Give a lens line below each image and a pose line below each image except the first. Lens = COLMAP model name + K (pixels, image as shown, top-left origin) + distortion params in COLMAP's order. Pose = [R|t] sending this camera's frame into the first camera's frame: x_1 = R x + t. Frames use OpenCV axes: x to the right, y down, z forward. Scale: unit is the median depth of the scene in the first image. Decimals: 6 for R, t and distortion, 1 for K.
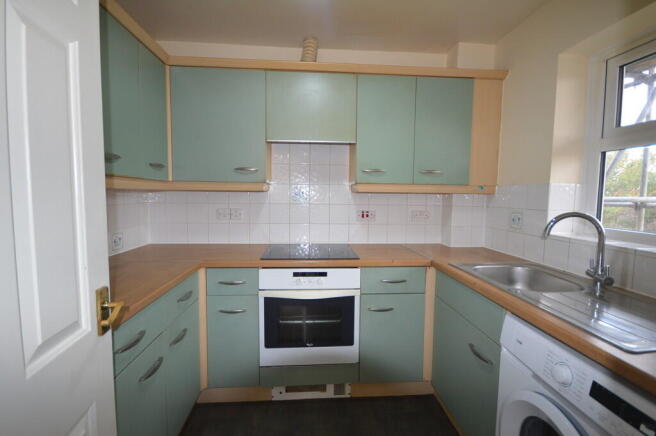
lens RADIAL K [[287.5, 0, 328.0], [0, 287.5, 218.0], [0, 0, 1]] dist [0.010253, -0.013532]
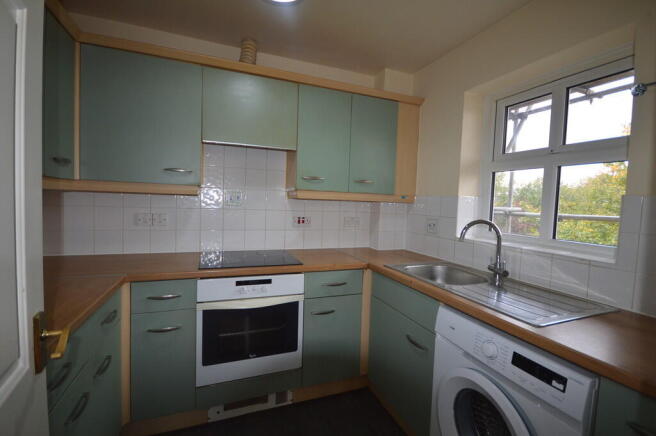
lens RADIAL K [[287.5, 0, 328.0], [0, 287.5, 218.0], [0, 0, 1]] dist [0.010253, -0.013532]
pose [[0.955169, 0.005789, 0.296004, -0.109738], [-0.000850, 0.999858, -0.016813, -0.004802], [-0.296060, 0.015807, 0.955039, -0.001361]]
